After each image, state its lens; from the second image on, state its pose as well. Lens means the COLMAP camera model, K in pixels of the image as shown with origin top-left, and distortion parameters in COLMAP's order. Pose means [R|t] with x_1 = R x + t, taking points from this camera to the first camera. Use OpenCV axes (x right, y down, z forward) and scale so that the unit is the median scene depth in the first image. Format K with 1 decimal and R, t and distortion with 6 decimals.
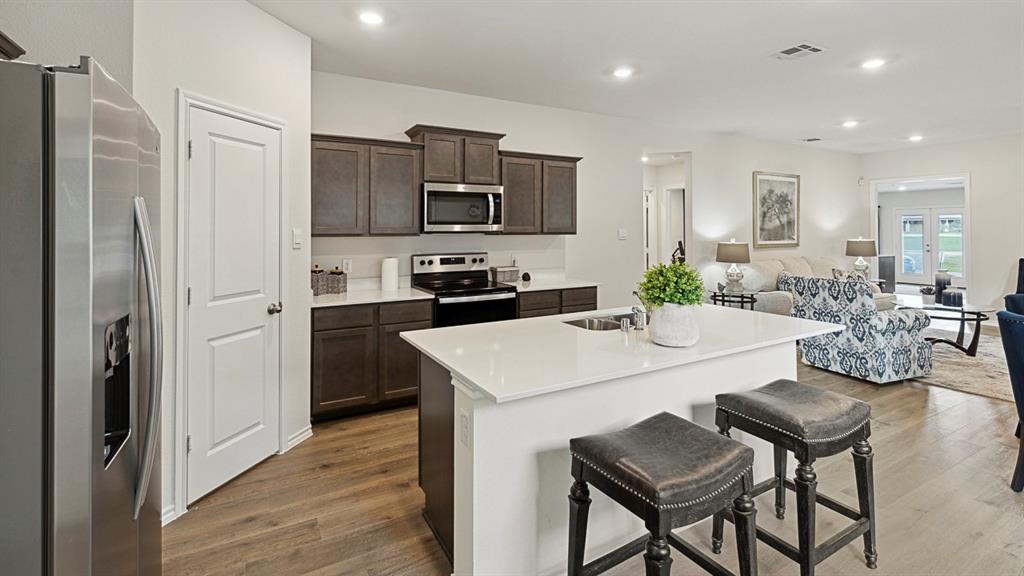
lens RADIAL K [[464.6, 0, 512.0], [0, 464.6, 288.0], [0, 0, 1]] dist [0.000184, 0.000053]
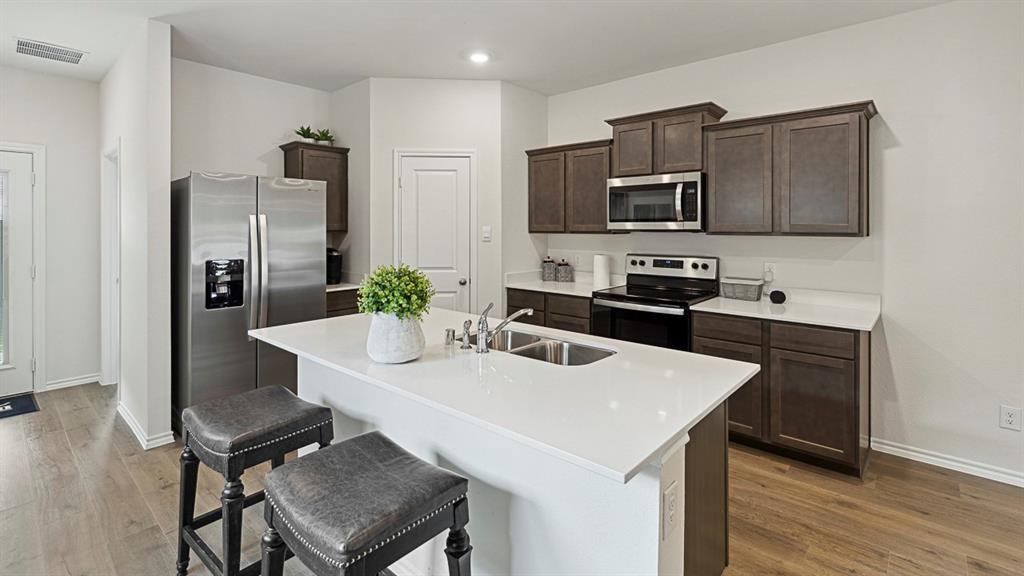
lens RADIAL K [[464.6, 0, 512.0], [0, 464.6, 288.0], [0, 0, 1]] dist [0.000184, 0.000053]
pose [[0.310277, 0.125560, -0.942318, 0.653021], [-0.120372, 0.988450, 0.092072, -0.063176], [0.942994, 0.084861, 0.321808, 0.488053]]
